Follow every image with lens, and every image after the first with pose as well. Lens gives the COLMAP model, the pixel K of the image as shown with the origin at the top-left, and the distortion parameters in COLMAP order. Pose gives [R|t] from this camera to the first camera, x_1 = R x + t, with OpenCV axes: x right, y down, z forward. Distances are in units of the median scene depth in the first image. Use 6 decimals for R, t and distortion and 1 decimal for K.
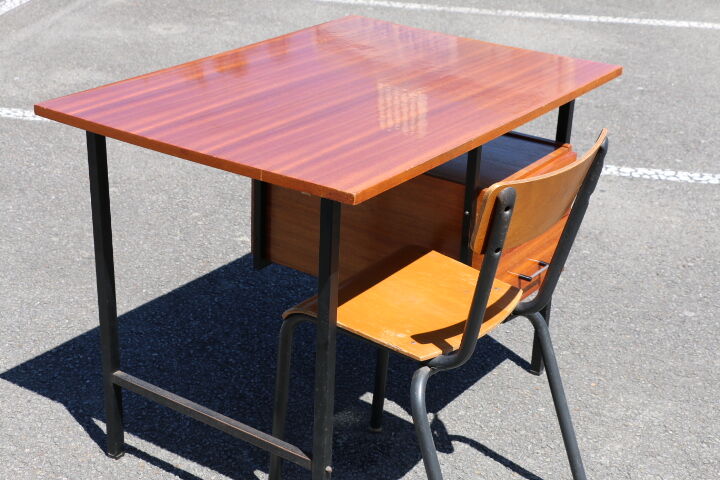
lens RADIAL K [[1172.1, 0, 361.8], [0, 1172.1, 257.1], [0, 0, 1]] dist [0.035448, 0.939301]
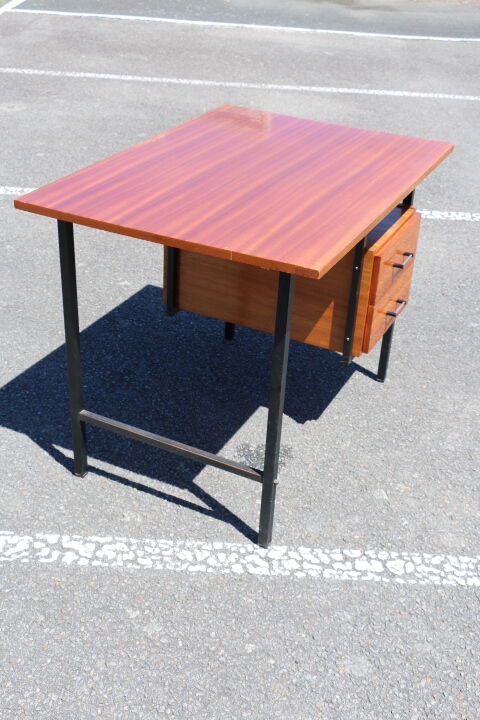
lens RADIAL K [[860.8, 0, 240.0], [0, 860.8, 360.0], [0, 0, 1]] dist [0.003898, 0.050130]
pose [[0.989764, -0.064605, 0.127253, -0.109234], [0.050123, 0.992228, 0.113888, -0.035538], [-0.133622, -0.106344, 0.985310, 0.064401]]
